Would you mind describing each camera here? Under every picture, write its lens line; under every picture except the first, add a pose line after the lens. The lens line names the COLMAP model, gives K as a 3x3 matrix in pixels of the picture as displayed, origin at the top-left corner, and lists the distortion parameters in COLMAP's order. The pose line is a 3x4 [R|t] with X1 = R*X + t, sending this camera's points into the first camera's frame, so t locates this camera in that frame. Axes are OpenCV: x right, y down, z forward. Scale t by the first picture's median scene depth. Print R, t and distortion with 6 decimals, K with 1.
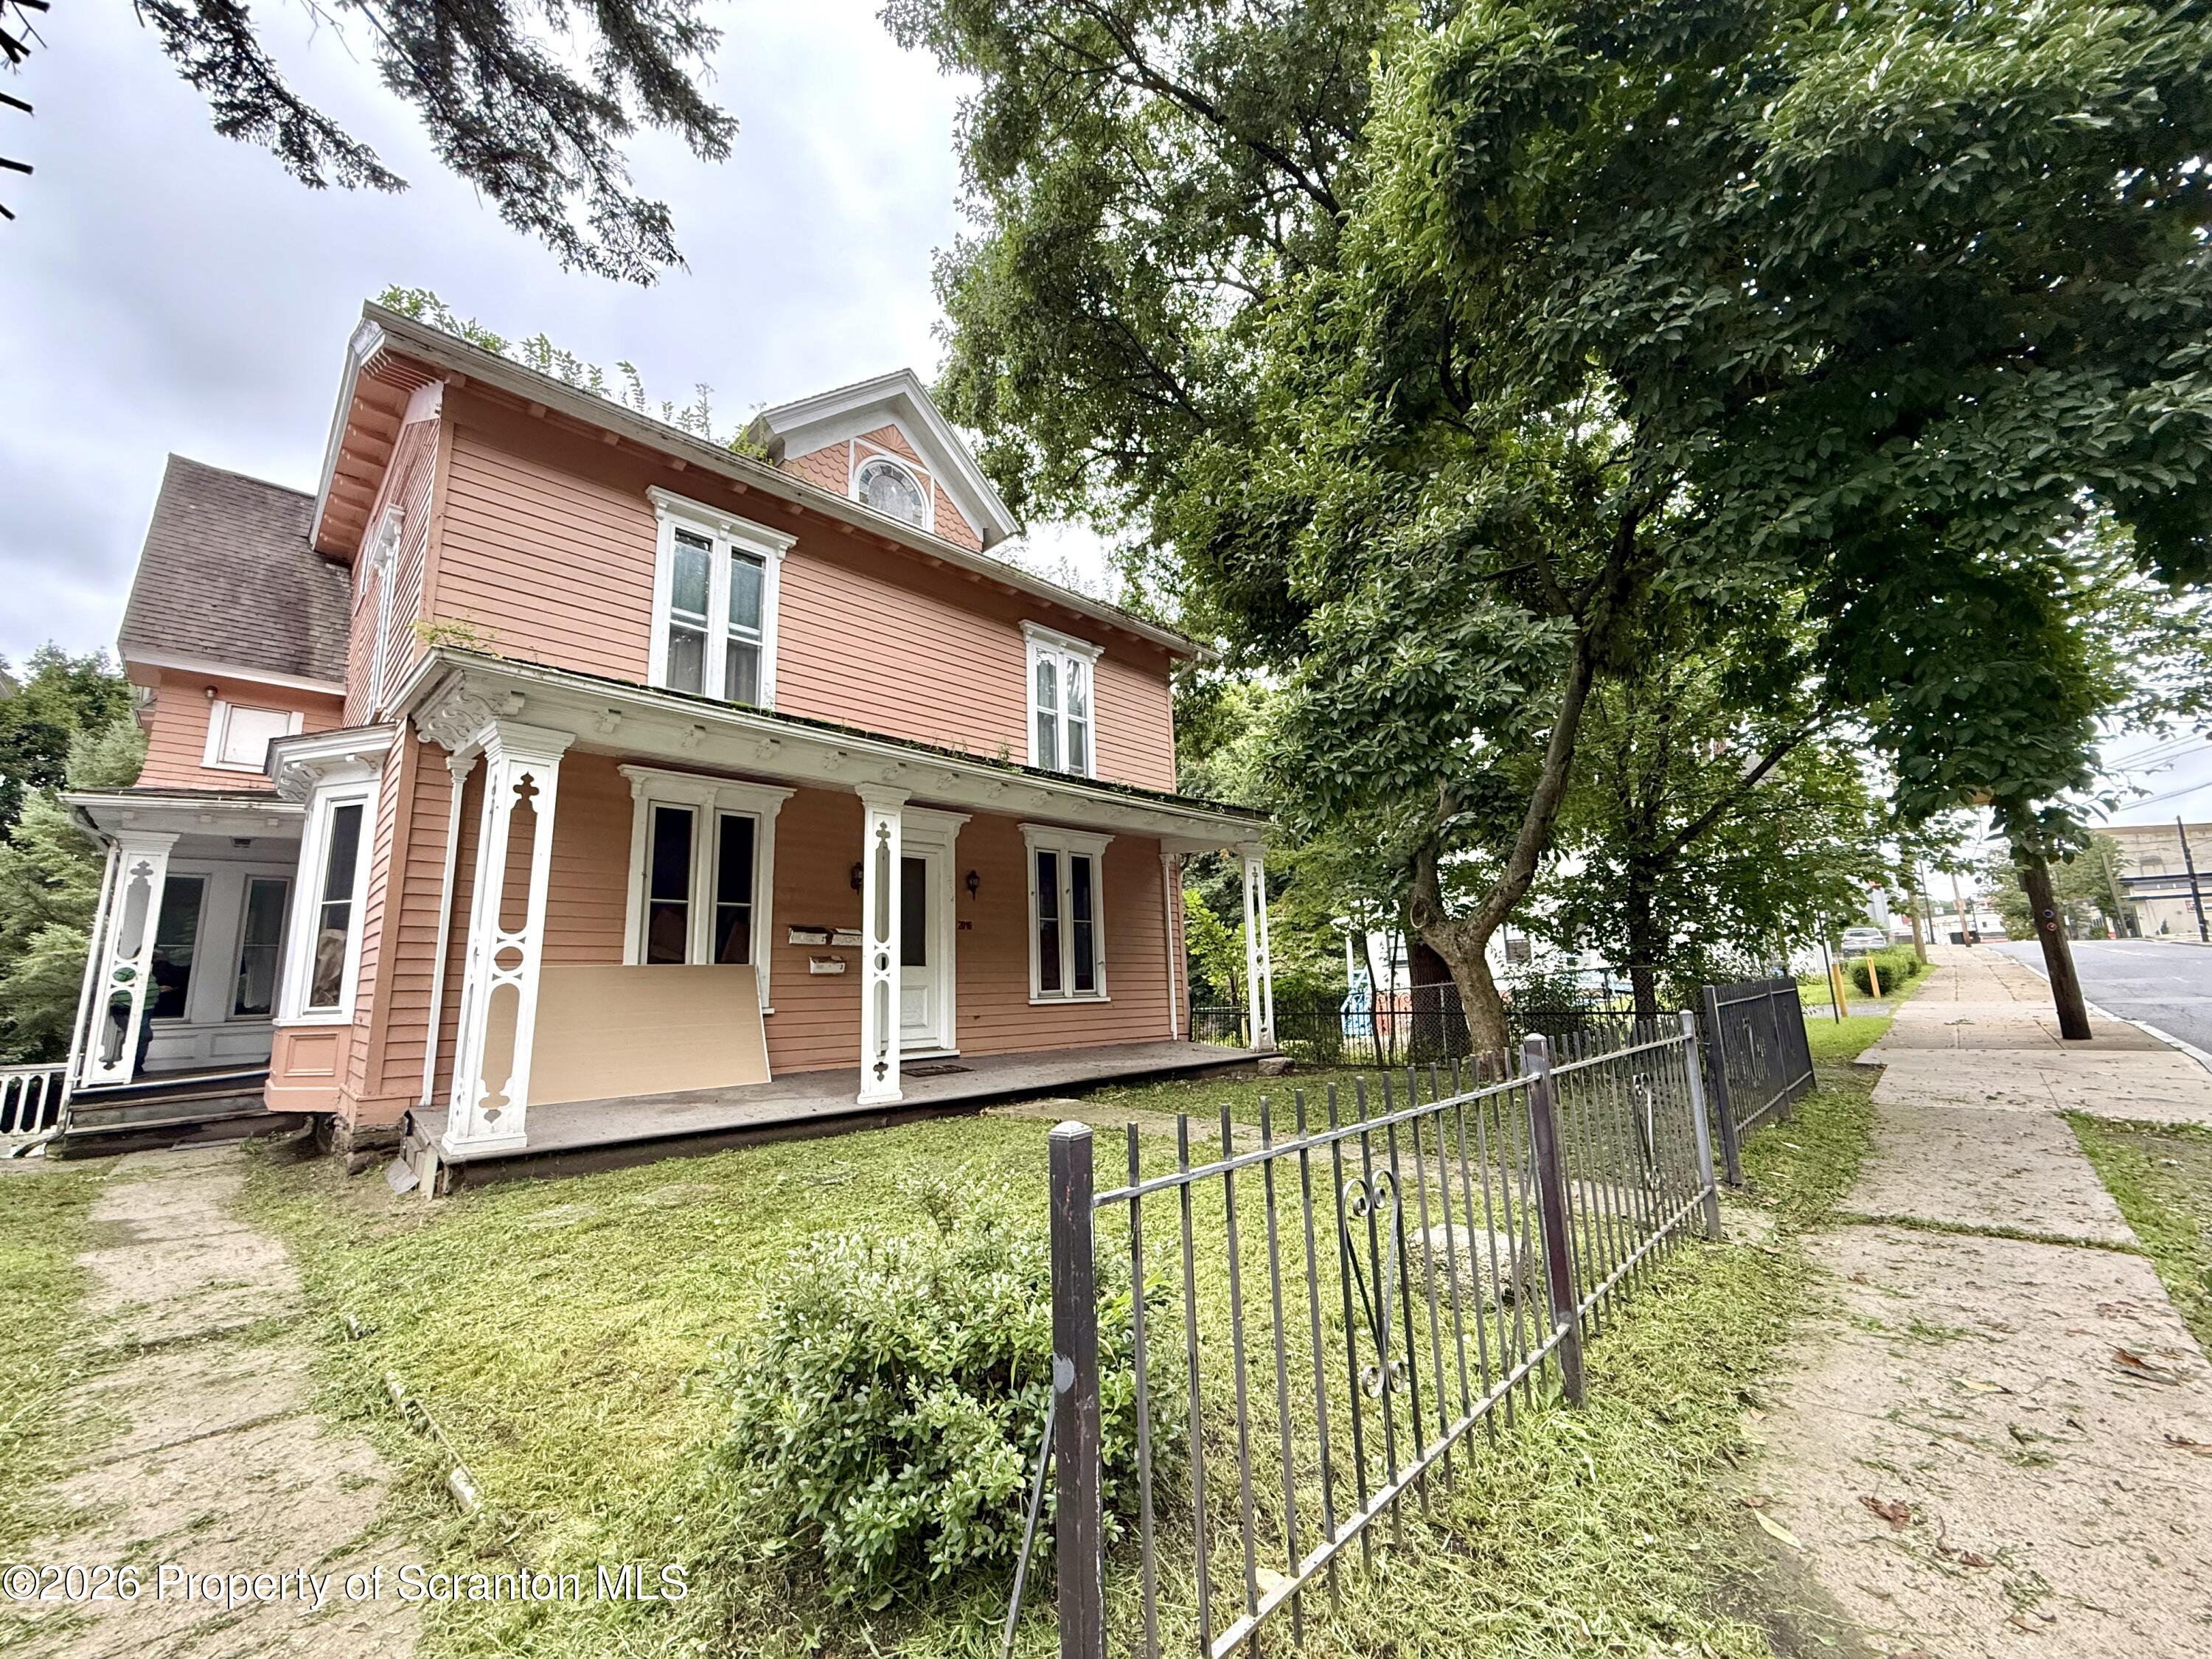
lens RADIAL K [[880.6, 0, 1122.8], [0, 880.6, 826.8], [0, 0, 1]] dist [-0.003396, -0.000671]
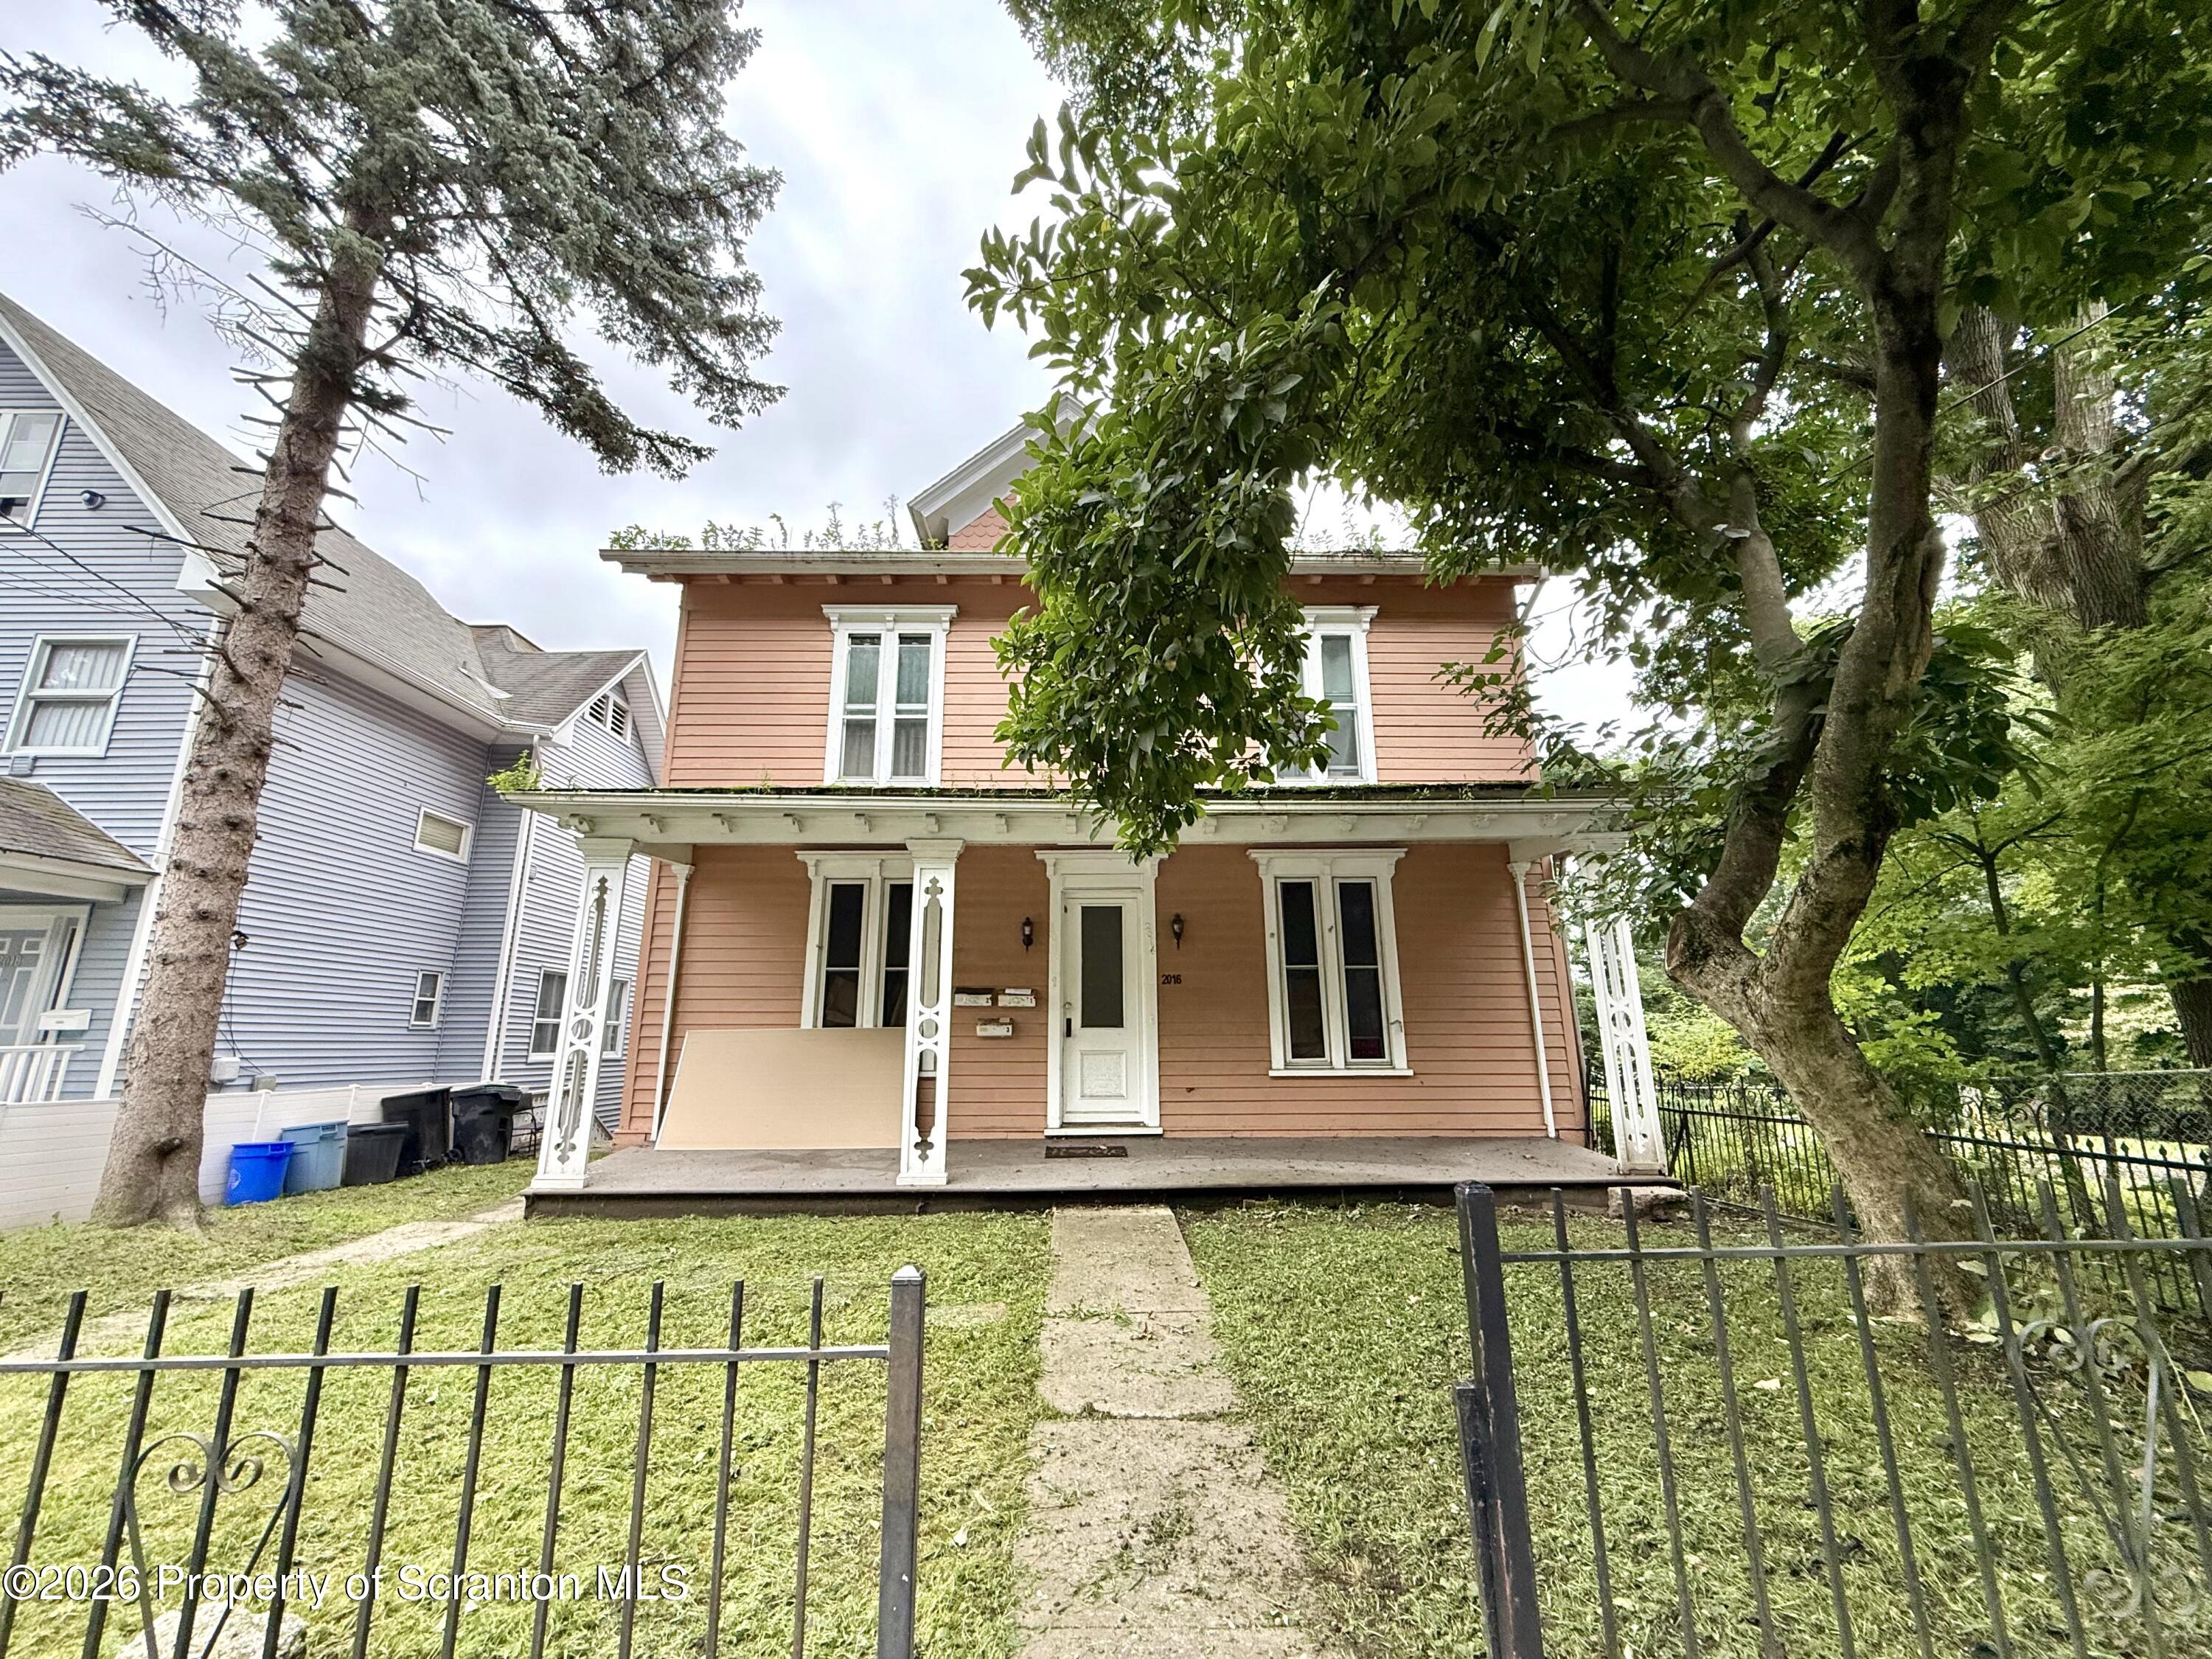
lens RADIAL K [[880.6, 0, 1112.3], [0, 880.6, 828.1], [0, 0, 1]] dist [-0.003396, -0.000671]
pose [[0.725142, -0.156558, -0.670566, 0.439924], [0.114975, 0.987669, -0.106261, 0.060689], [0.678933, -0.000044, 0.734200, 0.398494]]
